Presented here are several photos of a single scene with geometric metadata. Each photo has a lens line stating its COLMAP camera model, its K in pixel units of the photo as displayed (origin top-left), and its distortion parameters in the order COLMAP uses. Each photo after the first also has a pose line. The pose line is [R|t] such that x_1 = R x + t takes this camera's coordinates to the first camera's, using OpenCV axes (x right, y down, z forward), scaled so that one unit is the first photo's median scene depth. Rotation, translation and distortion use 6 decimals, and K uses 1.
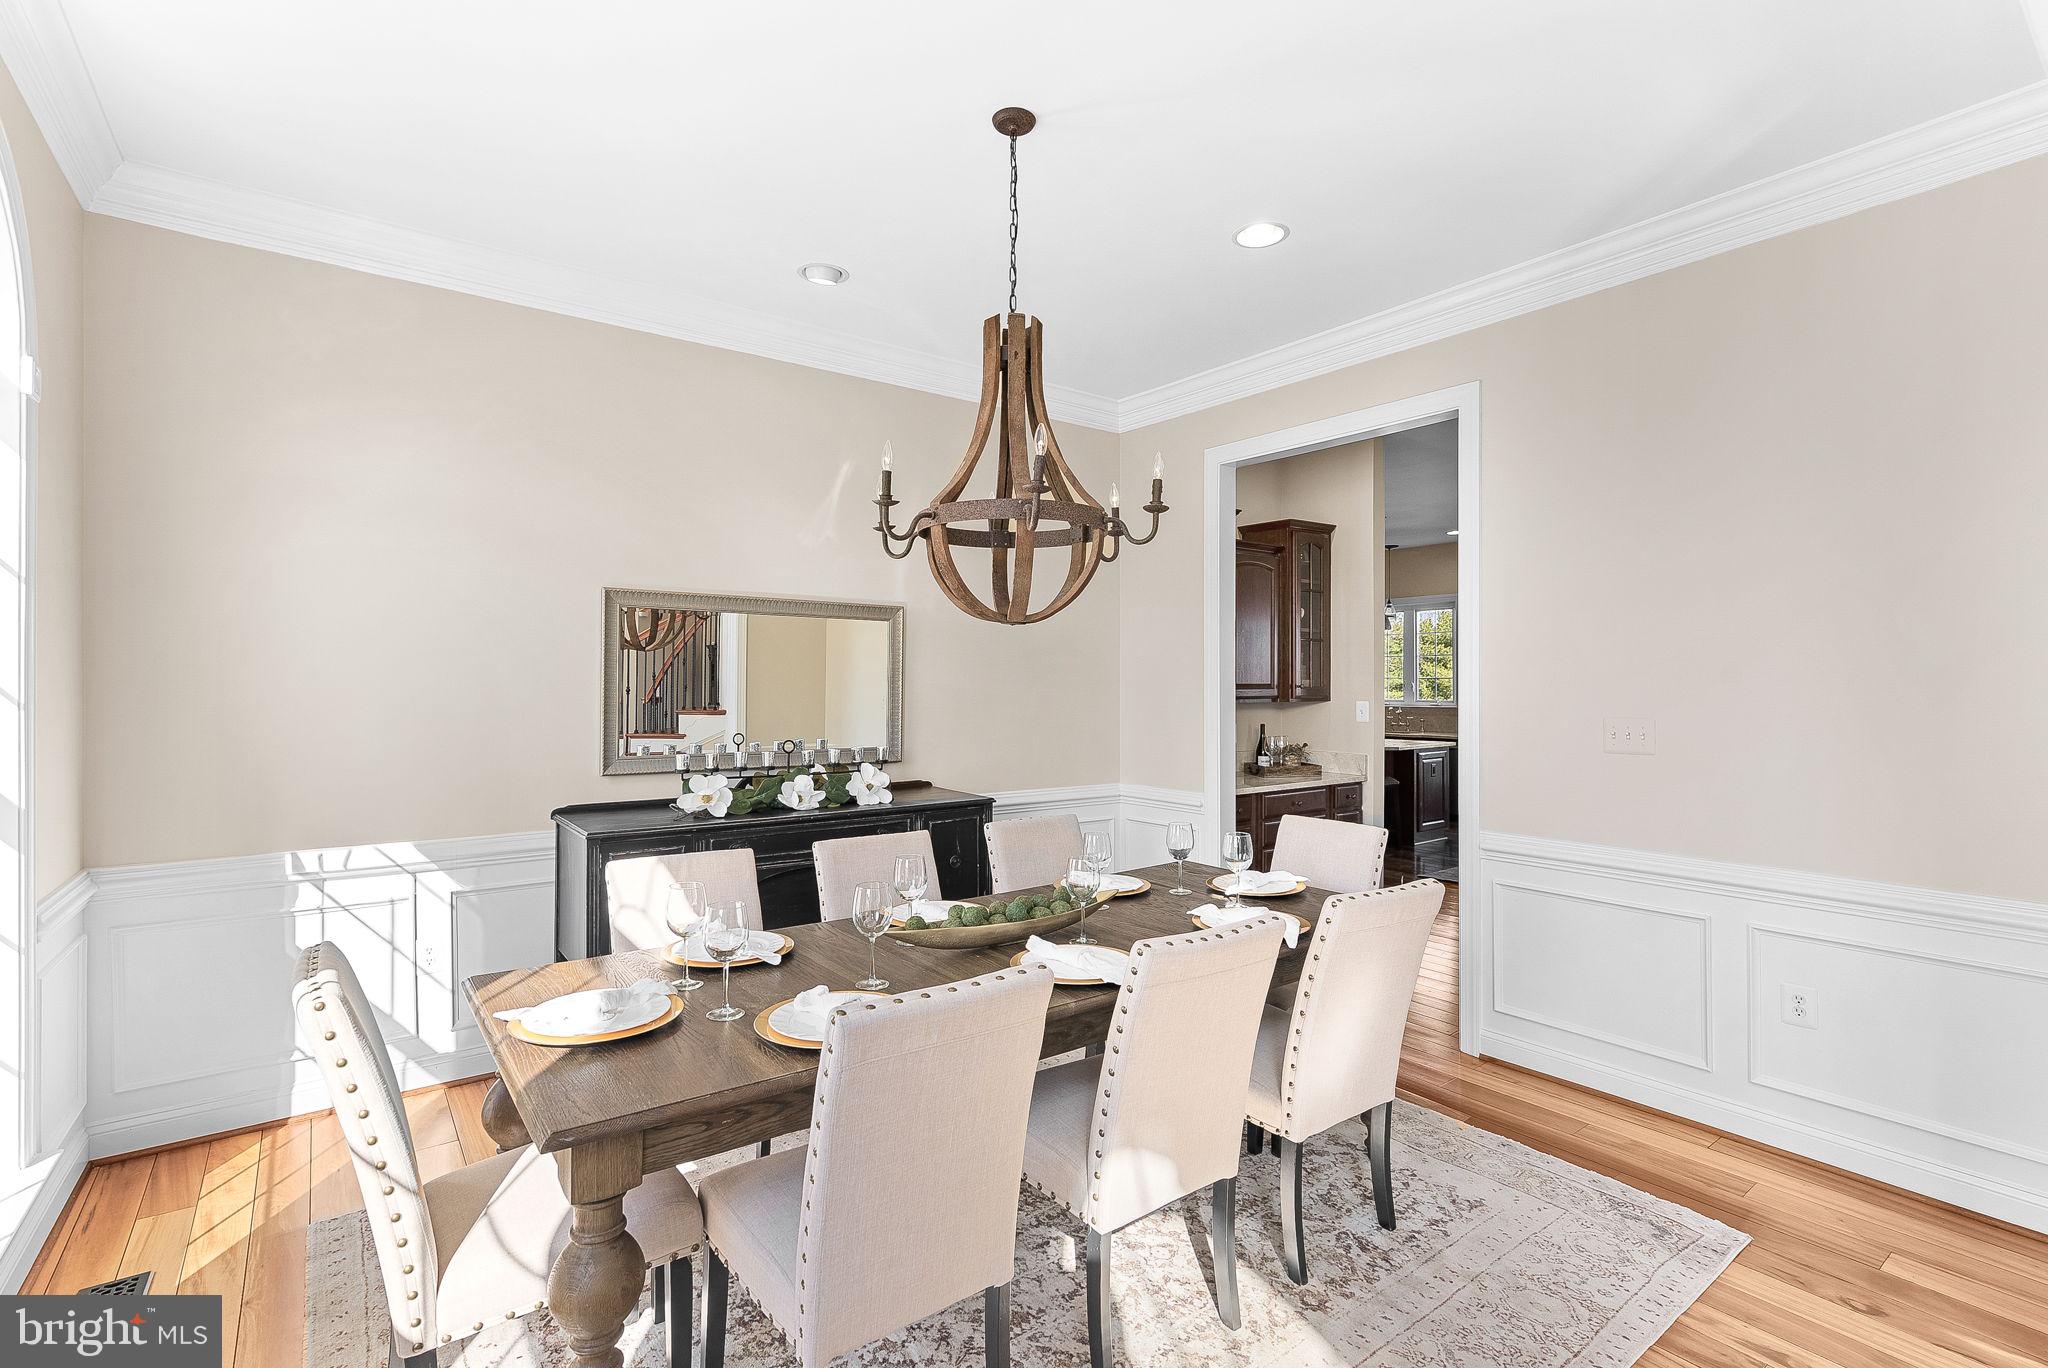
lens RADIAL K [[949.0, 0, 1055.3], [0, 949.0, 676.9], [0, 0, 1]] dist [-0.004227, -0.000102]
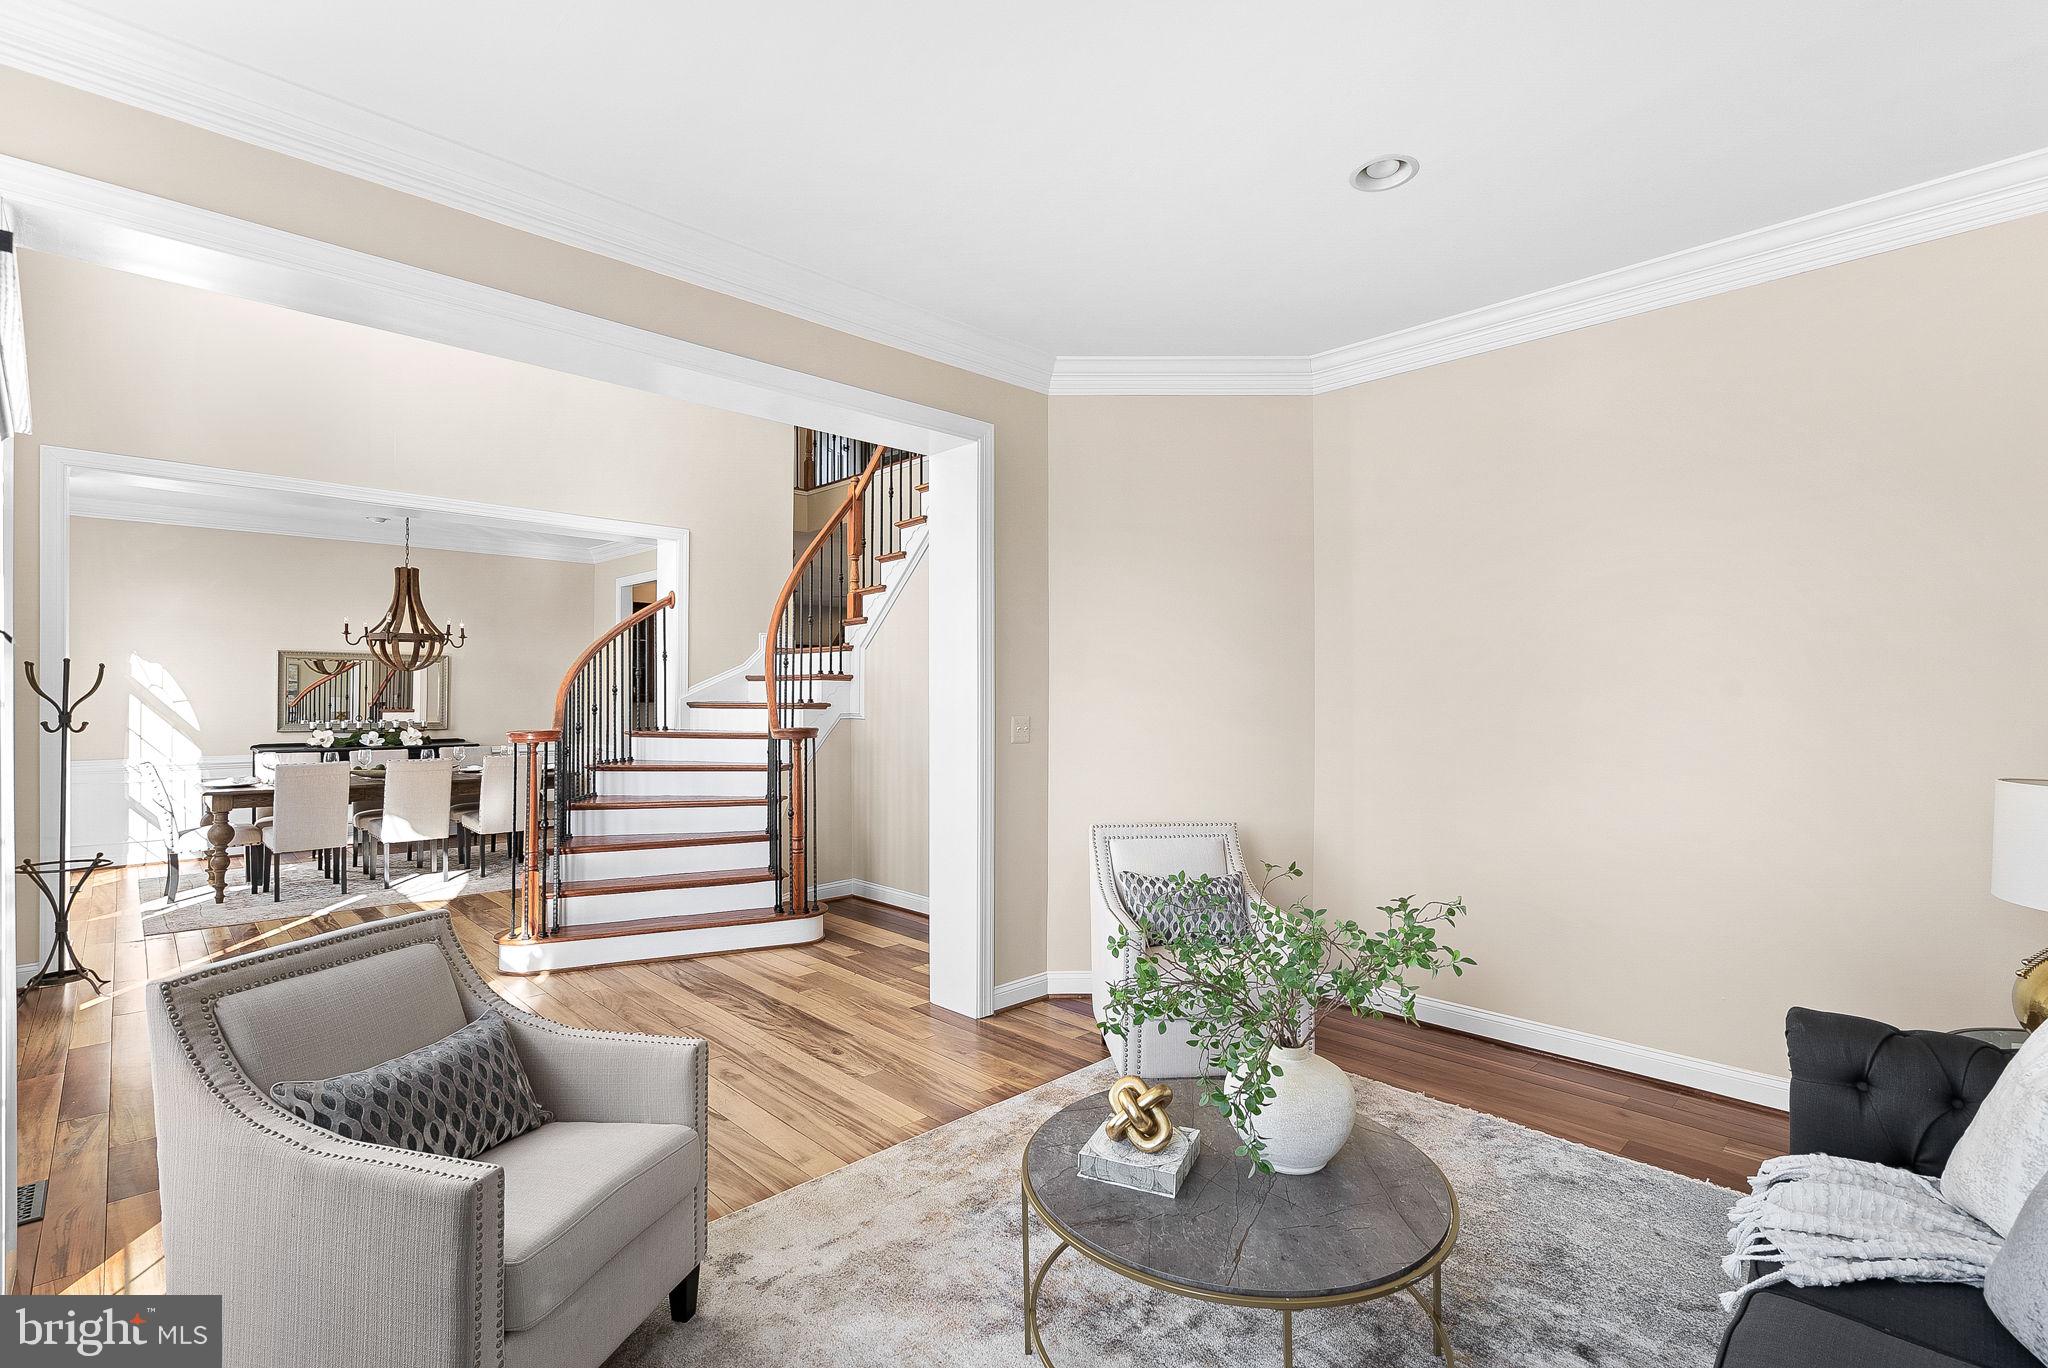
lens RADIAL K [[917.7, 0, 1024.0], [0, 917.7, 684.0], [0, 0, 1]] dist [-0.001732, -0.000479]
pose [[0.993196, 0.001834, 0.116441, 1.116913], [-0.001155, 0.999982, -0.005902, -0.000680], [-0.116449, 0.005727, 0.993180, -1.493121]]
